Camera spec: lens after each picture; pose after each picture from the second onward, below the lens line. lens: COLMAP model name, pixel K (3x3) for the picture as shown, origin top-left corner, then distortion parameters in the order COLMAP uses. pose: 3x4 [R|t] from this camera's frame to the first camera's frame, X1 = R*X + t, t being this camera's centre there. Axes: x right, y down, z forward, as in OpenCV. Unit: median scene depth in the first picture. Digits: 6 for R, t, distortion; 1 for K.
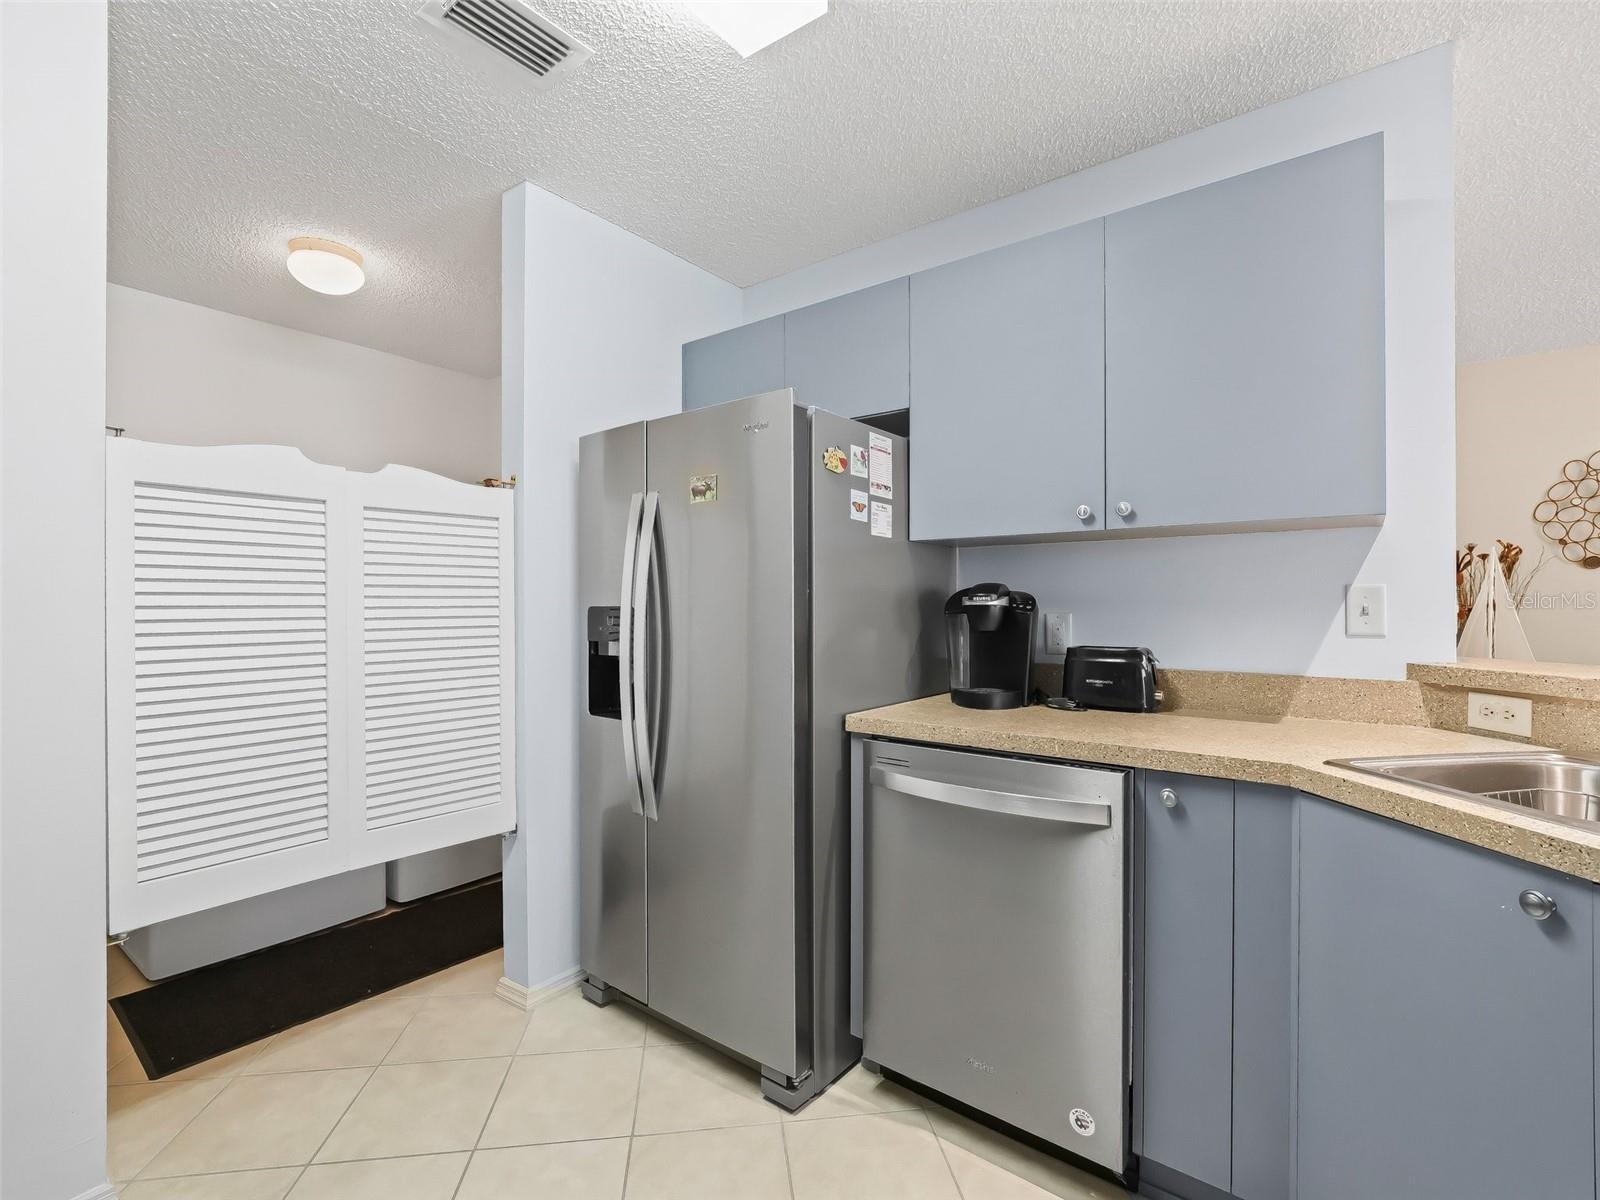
lens RADIAL K [[729.7, 0, 805.1], [0, 729.7, 602.3], [0, 0, 1]] dist [-0.008818, 0.000455]
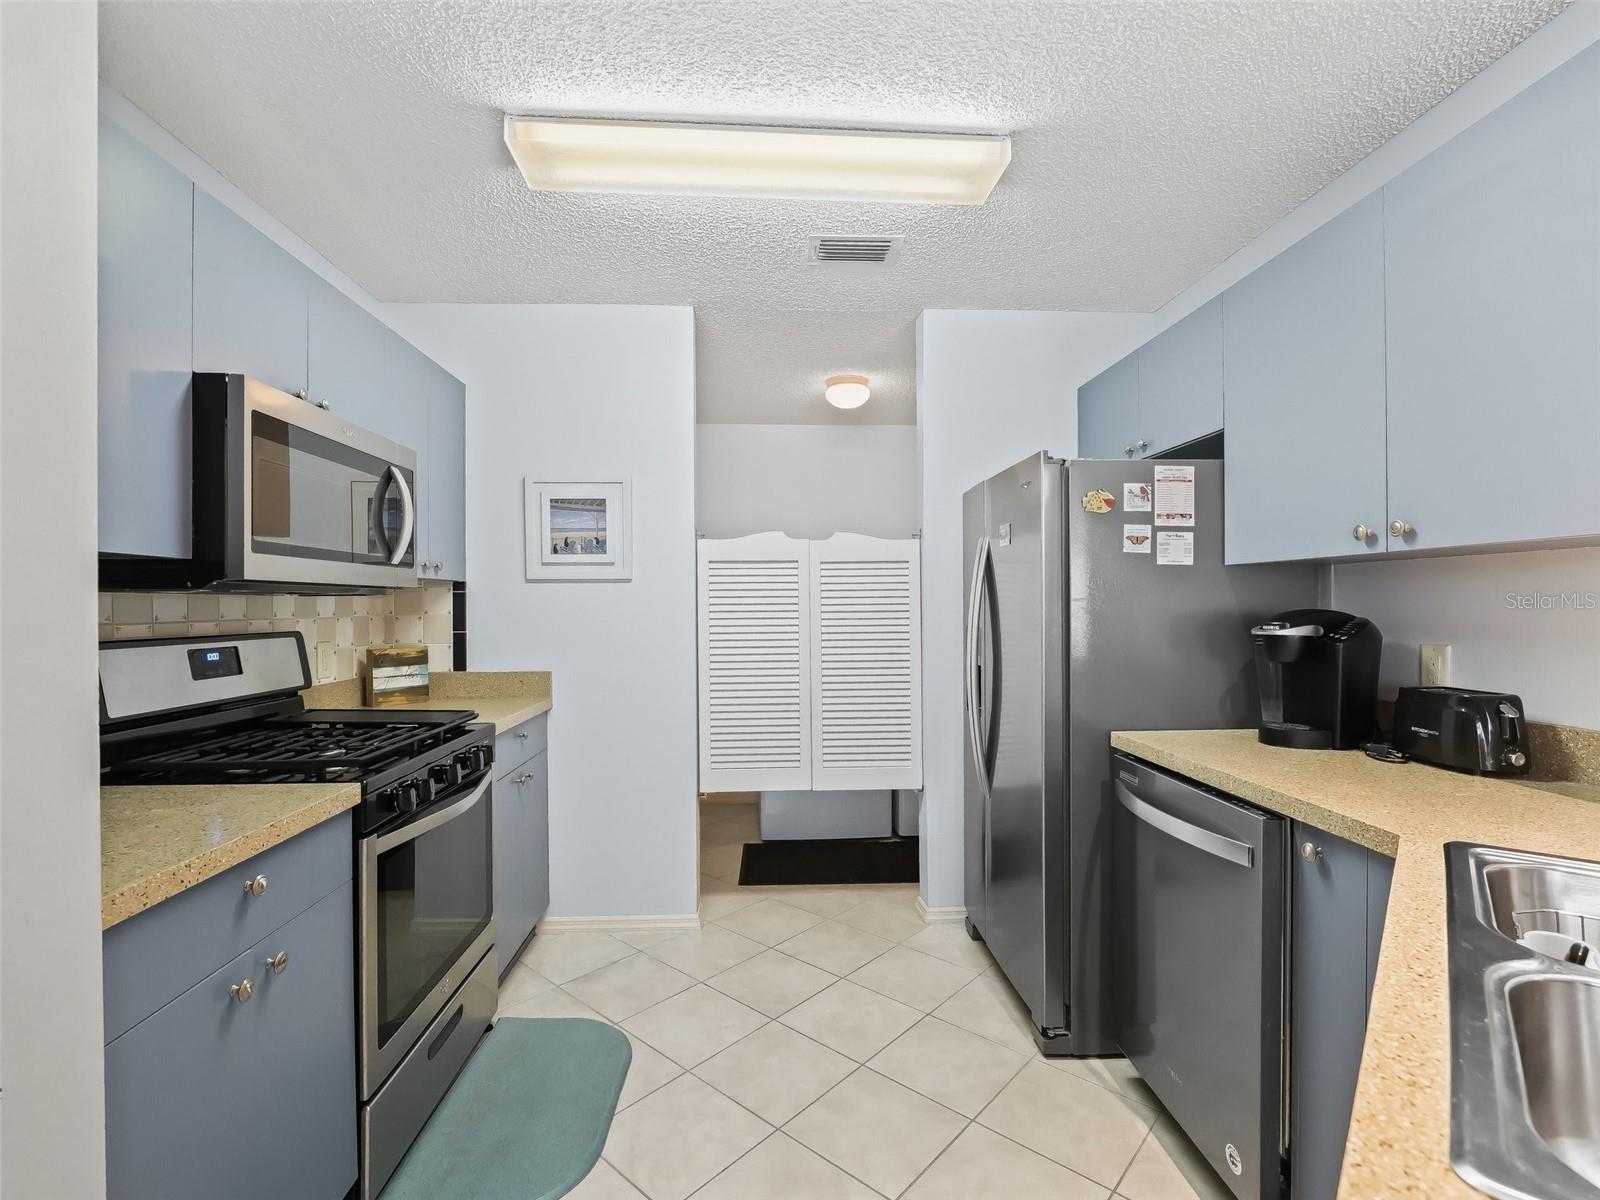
lens RADIAL K [[729.7, 0, 800.4], [0, 729.7, 610.4], [0, 0, 1]] dist [-0.008818, 0.000455]
pose [[0.655110, 0.001094, -0.755533, 0.552923], [0.005852, 0.999962, 0.006521, -0.036862], [0.755511, -0.008693, 0.655078, -0.071687]]
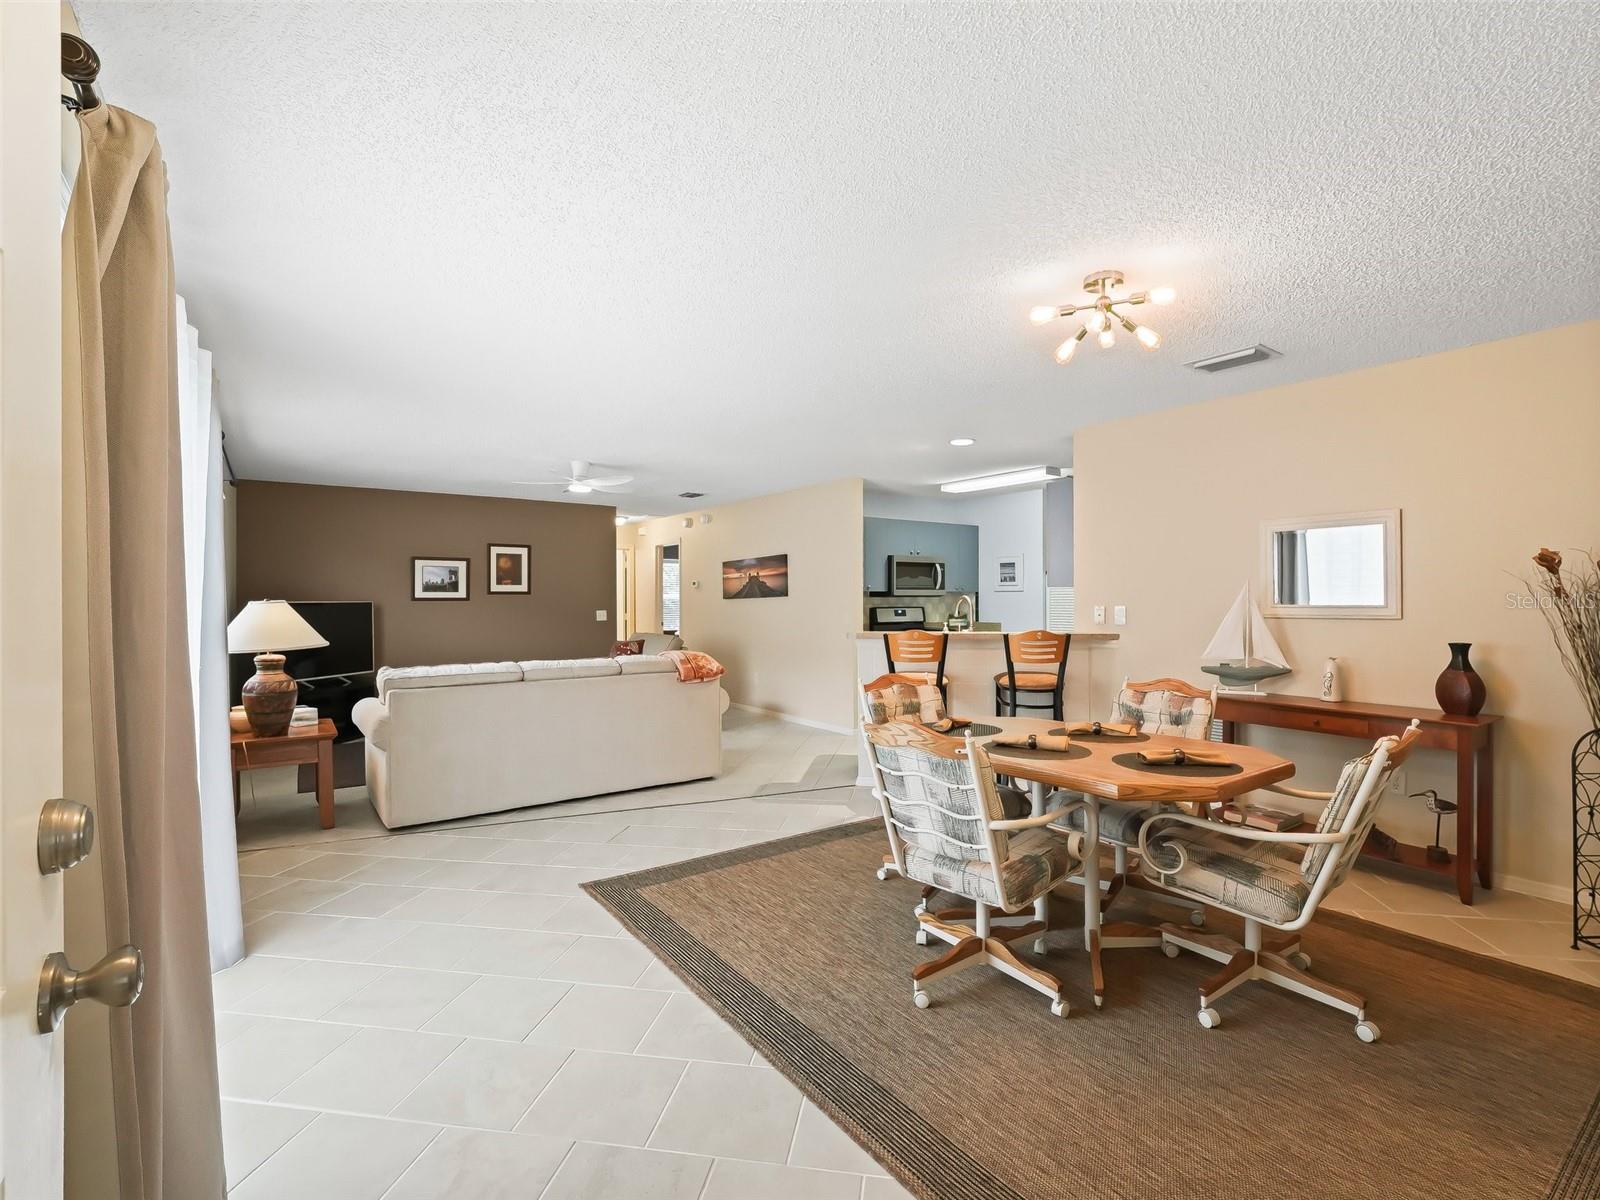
lens RADIAL K [[729.7, 0, 808.8], [0, 729.7, 594.7], [0, 0, 1]] dist [-0.008818, 0.000455]
pose [[-0.290569, -0.004792, -0.956842, 3.551594], [0.004247, 0.999971, -0.006298, -0.049743], [0.956845, -0.005894, -0.290540, 0.693928]]
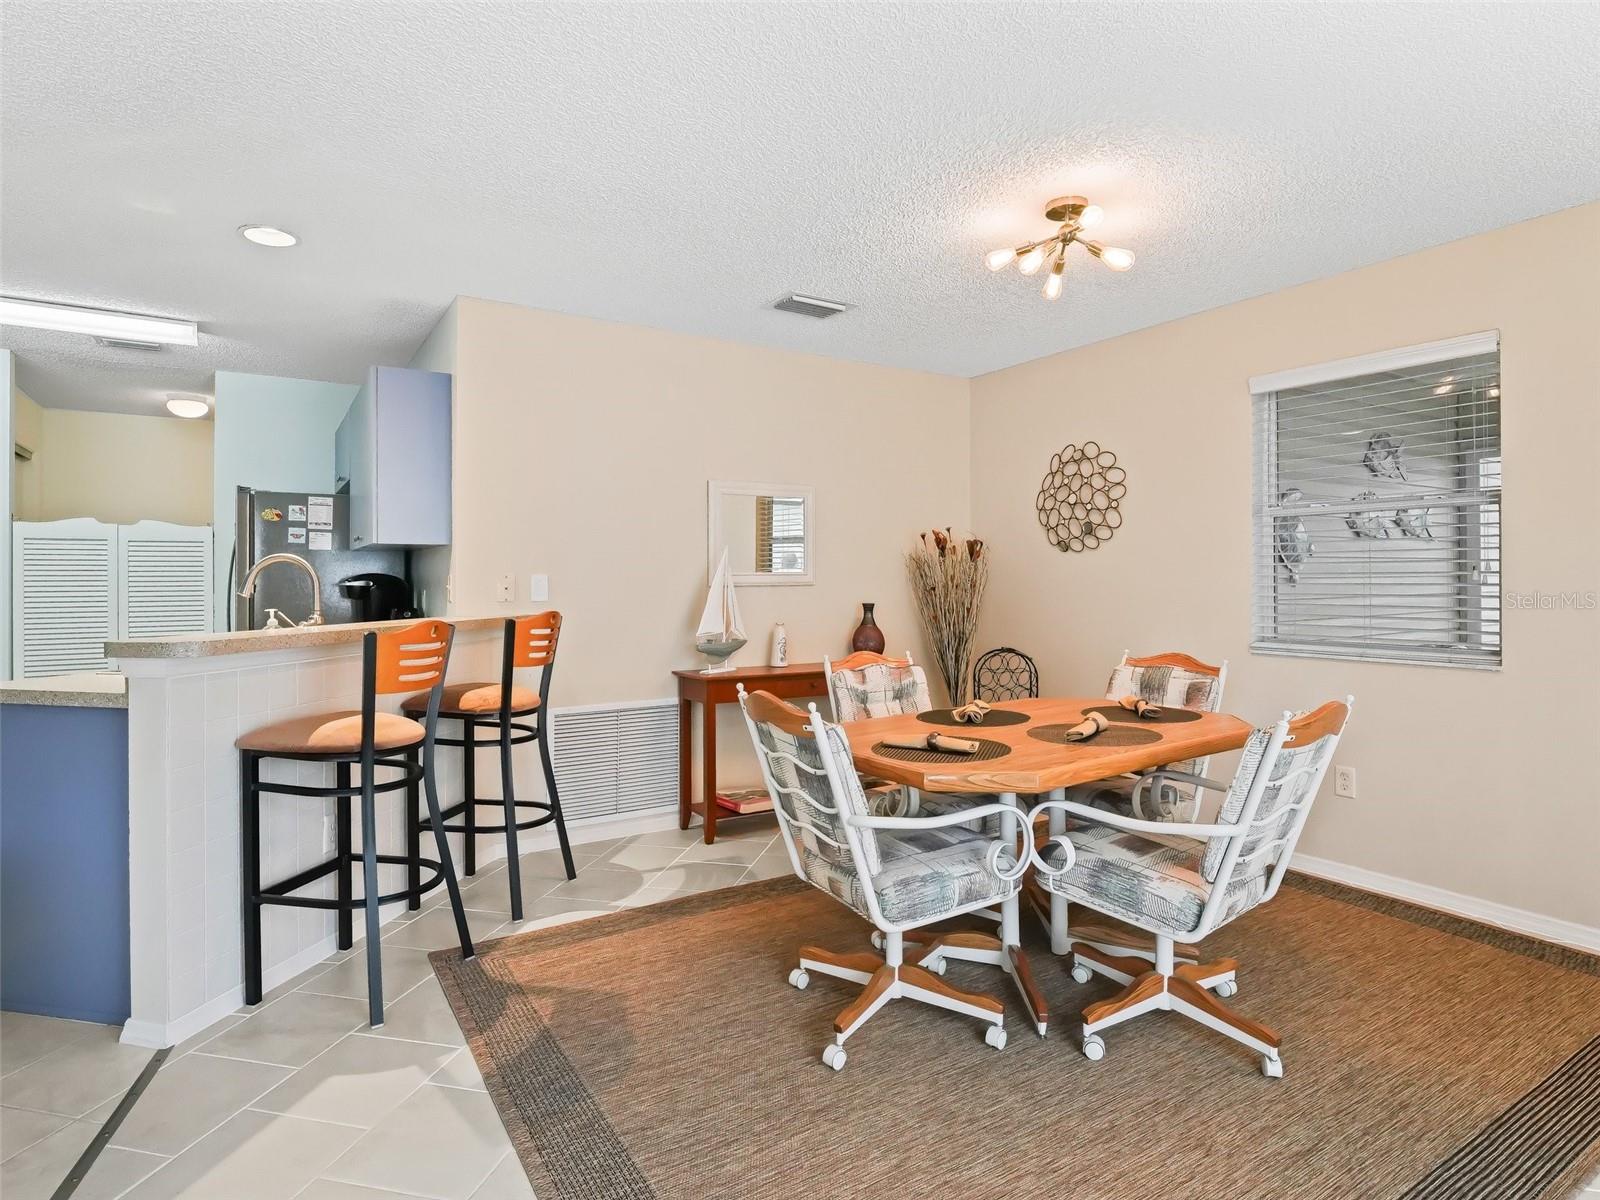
lens RADIAL K [[866.6, 0, 794.6], [0, 866.6, 573.6], [0, 0, 1]] dist [-0.002950, 0.000549]
pose [[0.936090, -0.004769, -0.351729, 2.160388], [0.002427, 0.999972, -0.007098, -0.007991], [0.351753, 0.005790, 0.936075, -0.728458]]
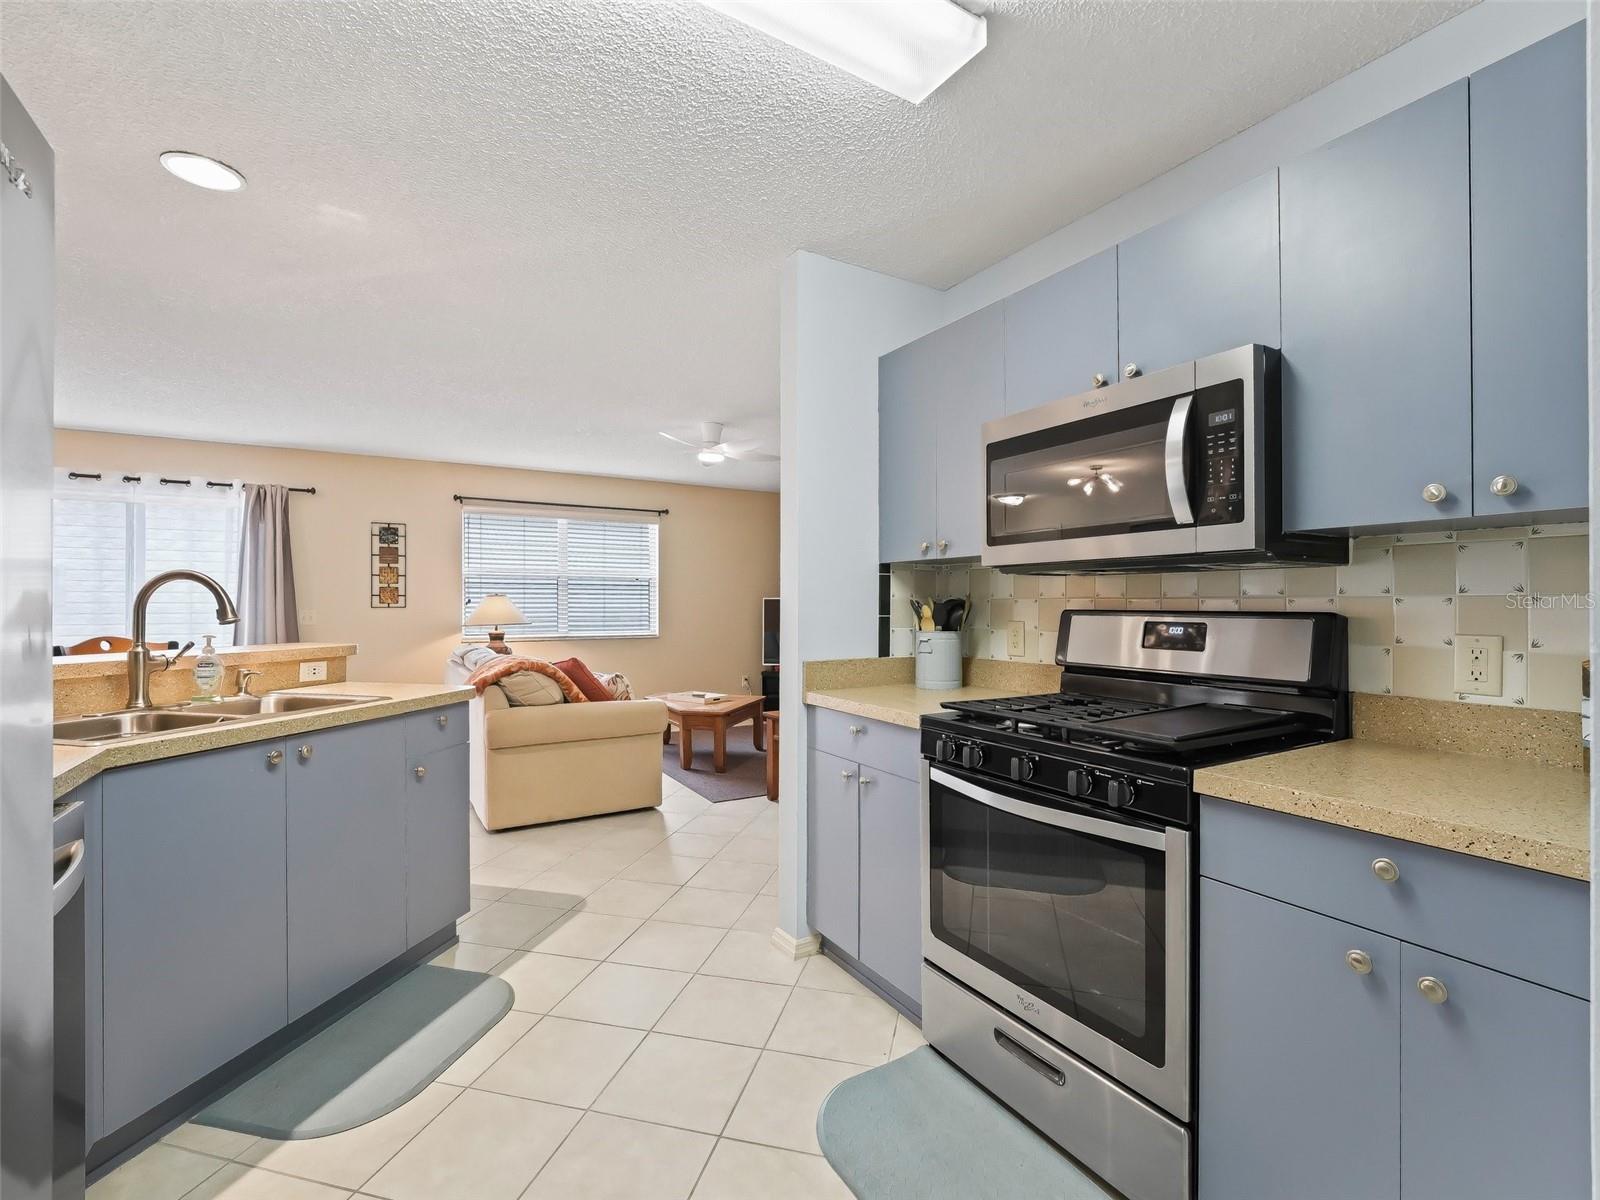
lens RADIAL K [[729.7, 0, 803.1], [0, 729.7, 599.8], [0, 0, 1]] dist [-0.008818, 0.000455]
pose [[-0.929551, 0.001189, 0.368693, -0.545795], [-0.001484, 0.999975, -0.006968, -0.010248], [-0.368692, -0.007025, -0.929525, 1.111869]]
